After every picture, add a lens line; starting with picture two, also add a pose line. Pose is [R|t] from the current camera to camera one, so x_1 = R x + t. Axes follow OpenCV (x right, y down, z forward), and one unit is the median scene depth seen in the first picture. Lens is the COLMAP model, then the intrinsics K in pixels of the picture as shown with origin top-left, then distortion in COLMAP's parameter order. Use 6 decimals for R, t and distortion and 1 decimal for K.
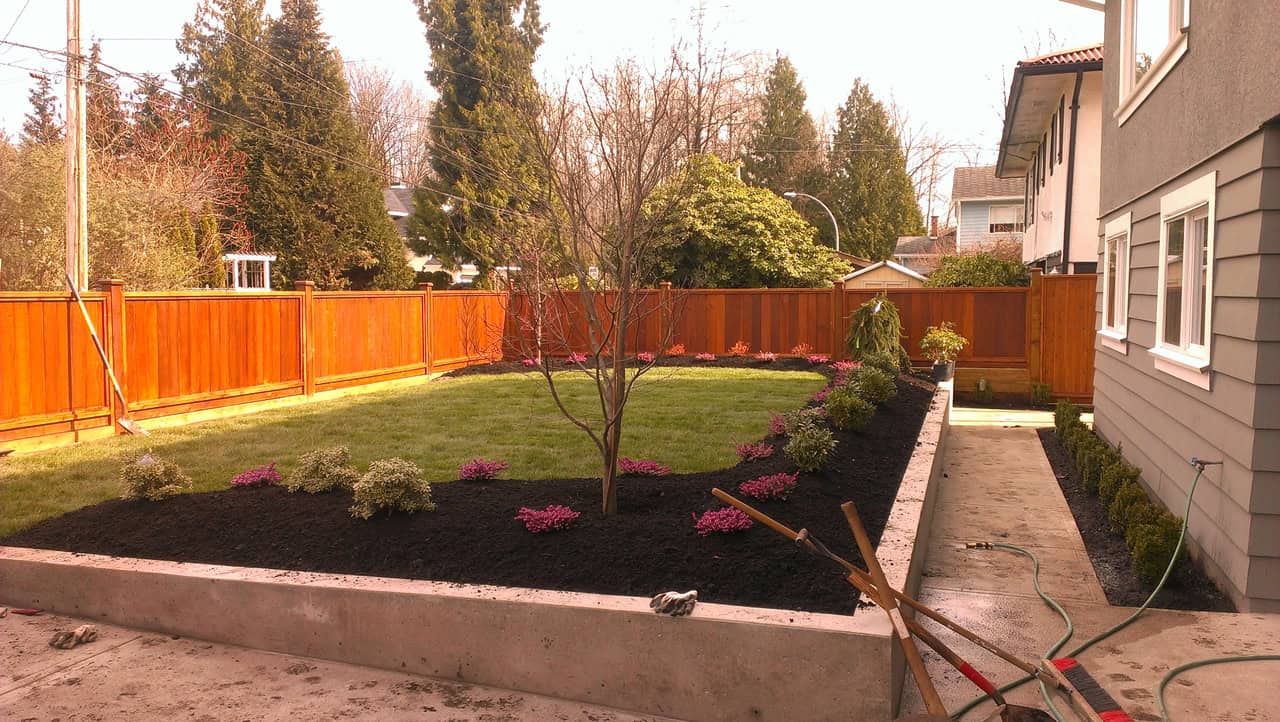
lens RADIAL K [[1026.5, 0, 640.0], [0, 1026.5, 361.0], [0, 0, 1]] dist [0.141894, -0.225852]
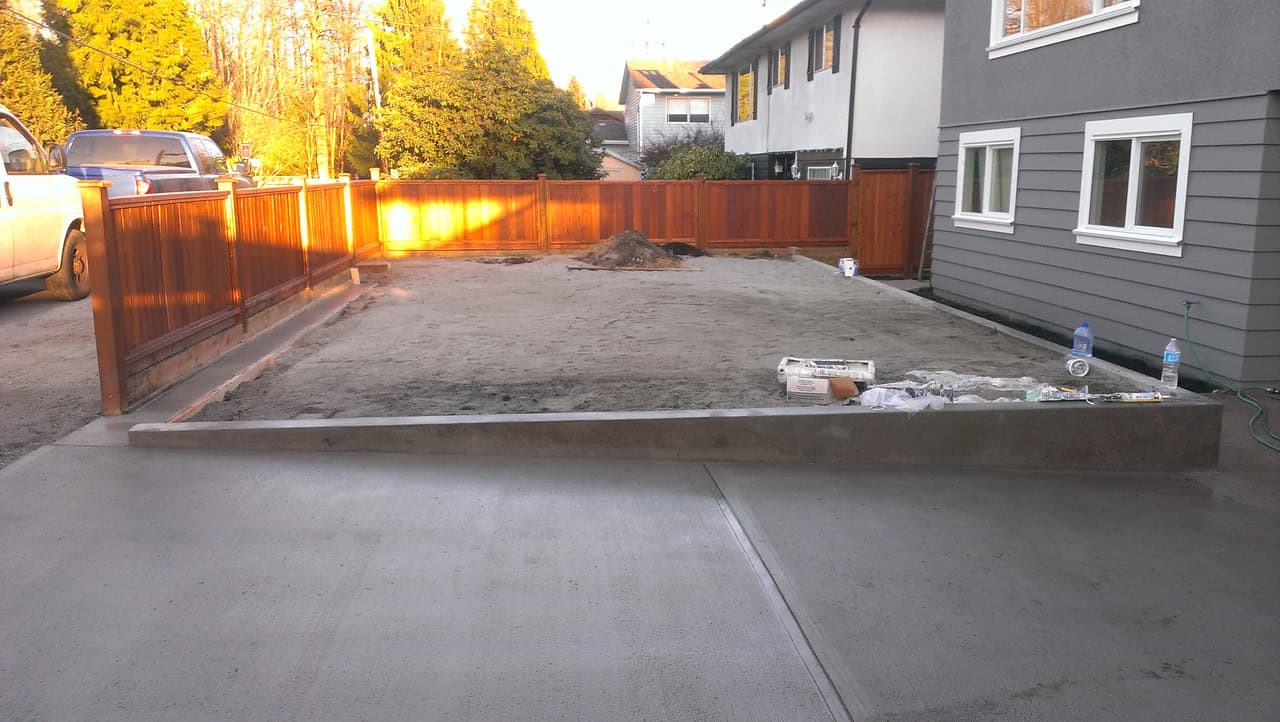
lens RADIAL K [[1026.5, 0, 640.0], [0, 1026.5, 361.0], [0, 0, 1]] dist [0.141894, -0.225852]
pose [[0.924818, -0.064456, 0.374910, -0.331922], [0.021127, 0.992722, 0.118558, -0.008544], [-0.379824, -0.101724, 0.919449, -0.055488]]
